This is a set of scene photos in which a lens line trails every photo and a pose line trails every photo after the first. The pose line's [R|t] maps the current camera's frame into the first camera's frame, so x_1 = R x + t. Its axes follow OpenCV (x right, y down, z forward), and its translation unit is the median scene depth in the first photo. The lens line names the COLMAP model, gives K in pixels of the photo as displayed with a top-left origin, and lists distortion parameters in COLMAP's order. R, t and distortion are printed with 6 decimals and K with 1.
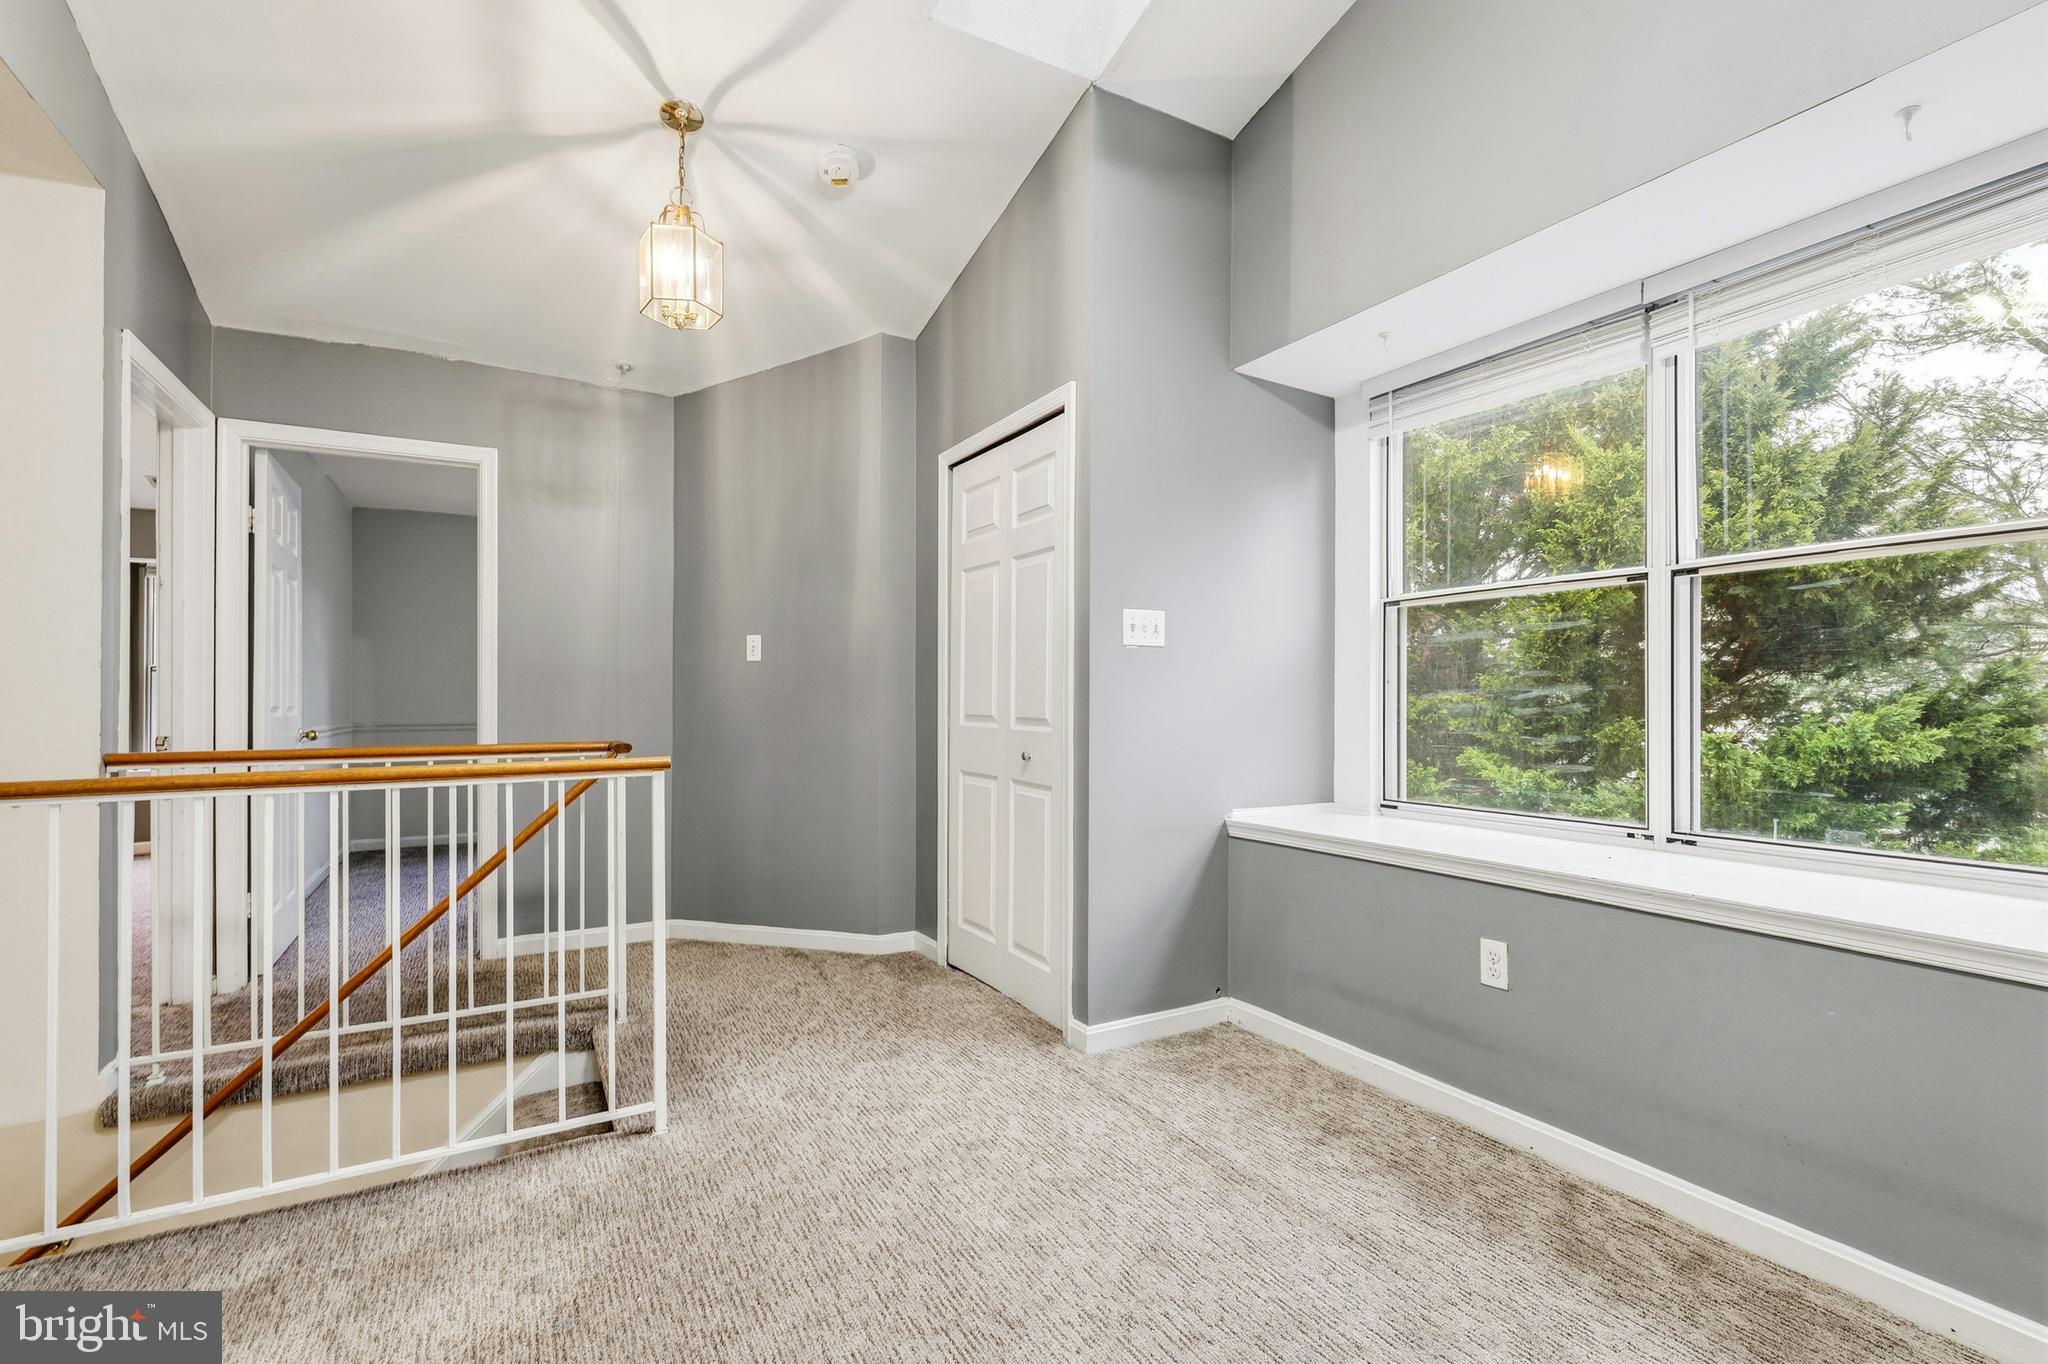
lens RADIAL K [[915.0, 0, 1033.6], [0, 915.0, 687.6], [0, 0, 1]] dist [-0.010384, 0.000617]
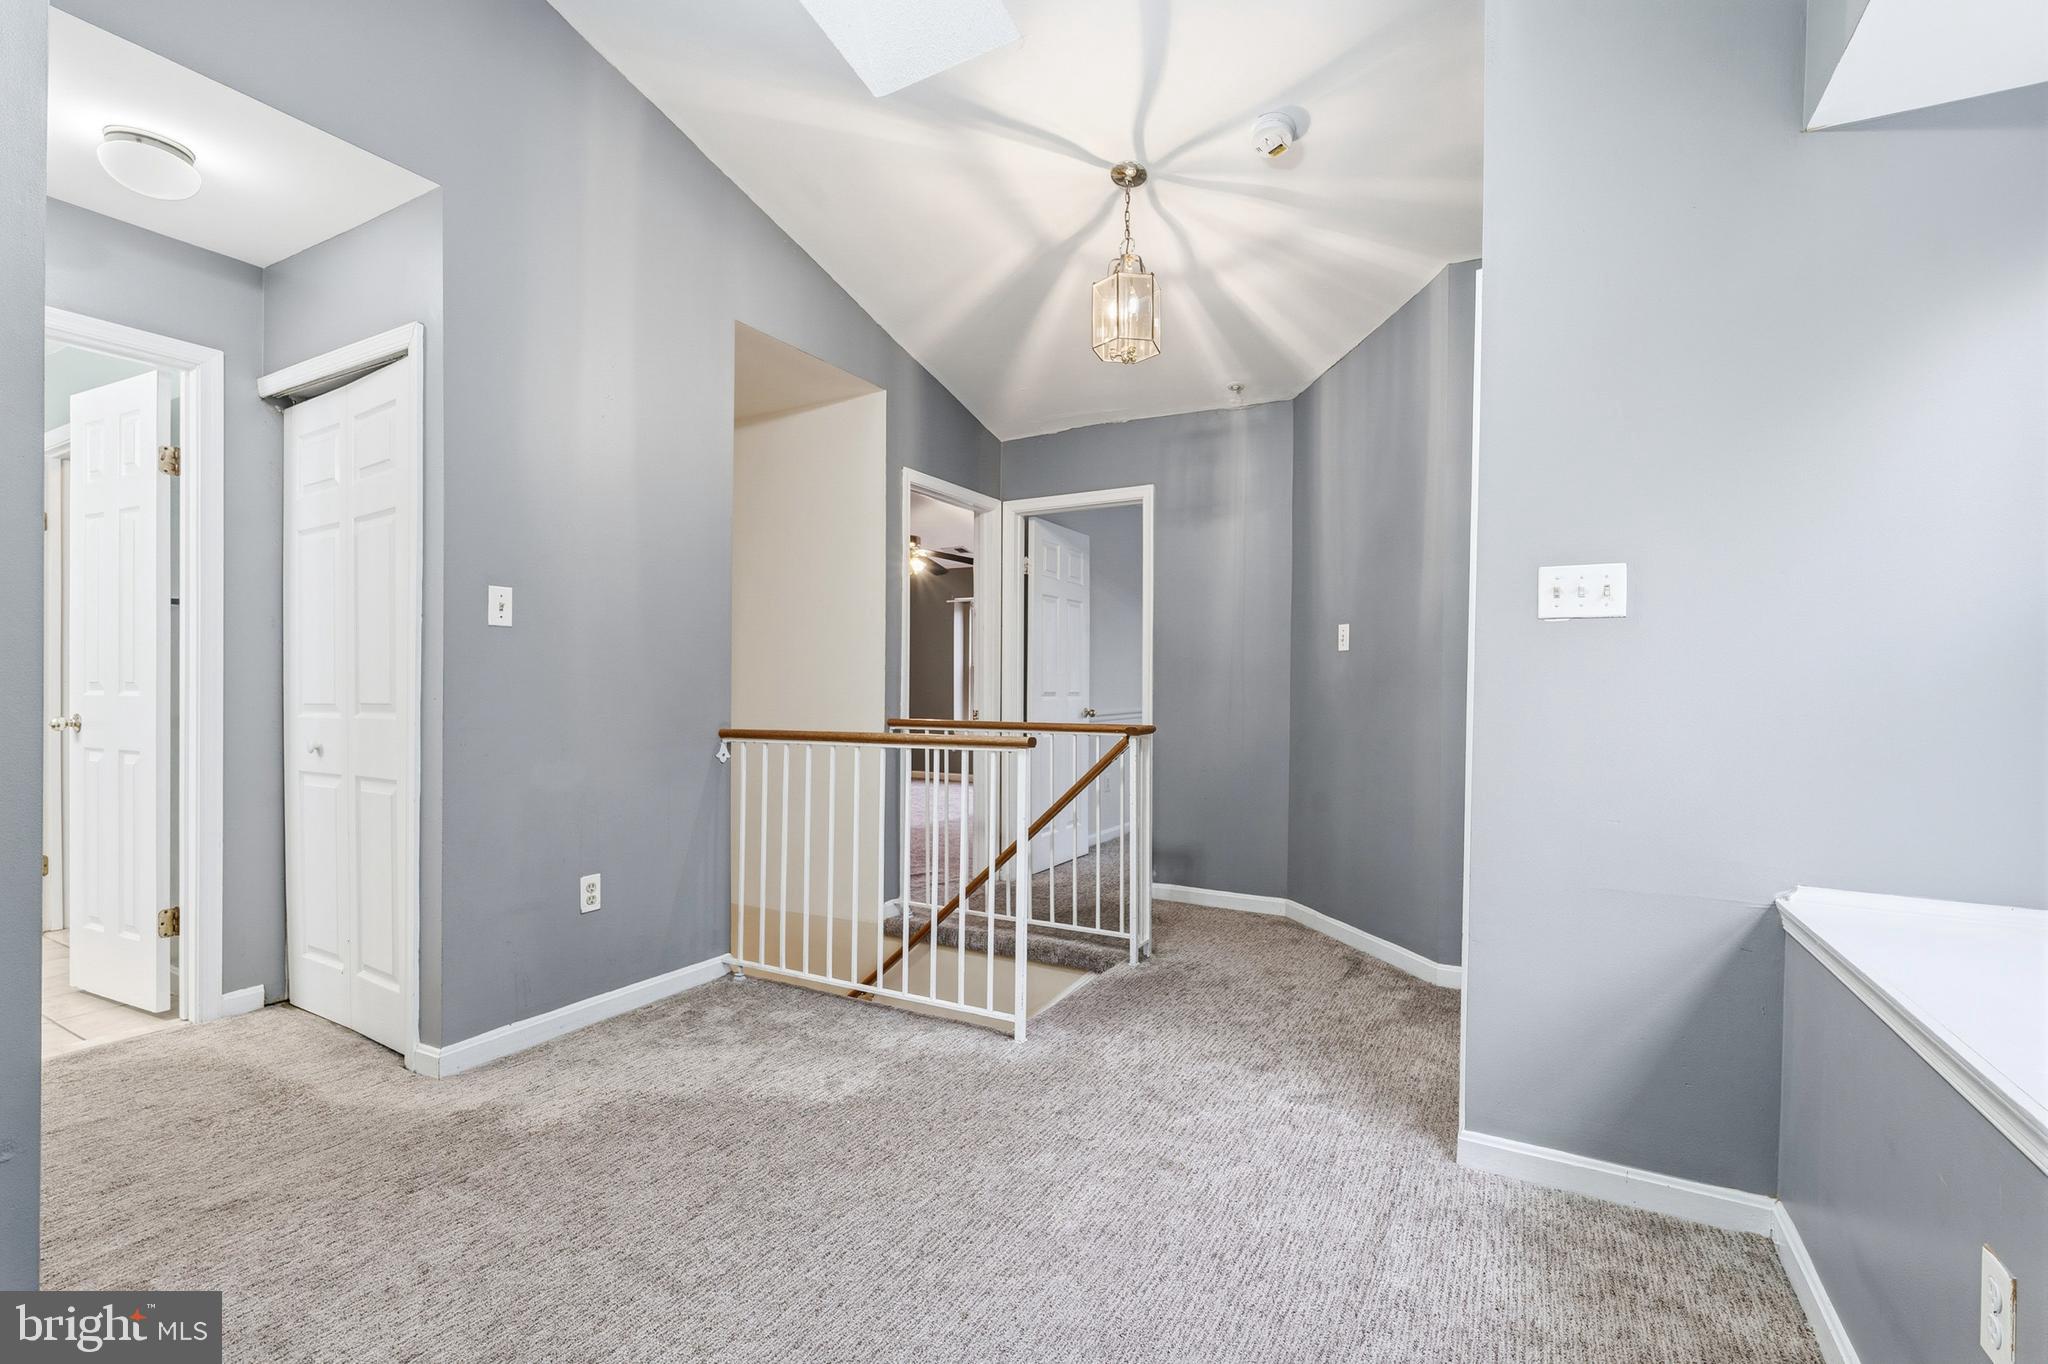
lens RADIAL K [[915.0, 0, 1022.9], [0, 915.0, 682.2], [0, 0, 1]] dist [-0.010384, 0.000617]
pose [[0.498218, 0.001288, -0.867051, 0.508966], [0.004764, 0.999980, 0.004223, -0.001954], [0.867039, -0.006234, 0.498202, 0.302236]]
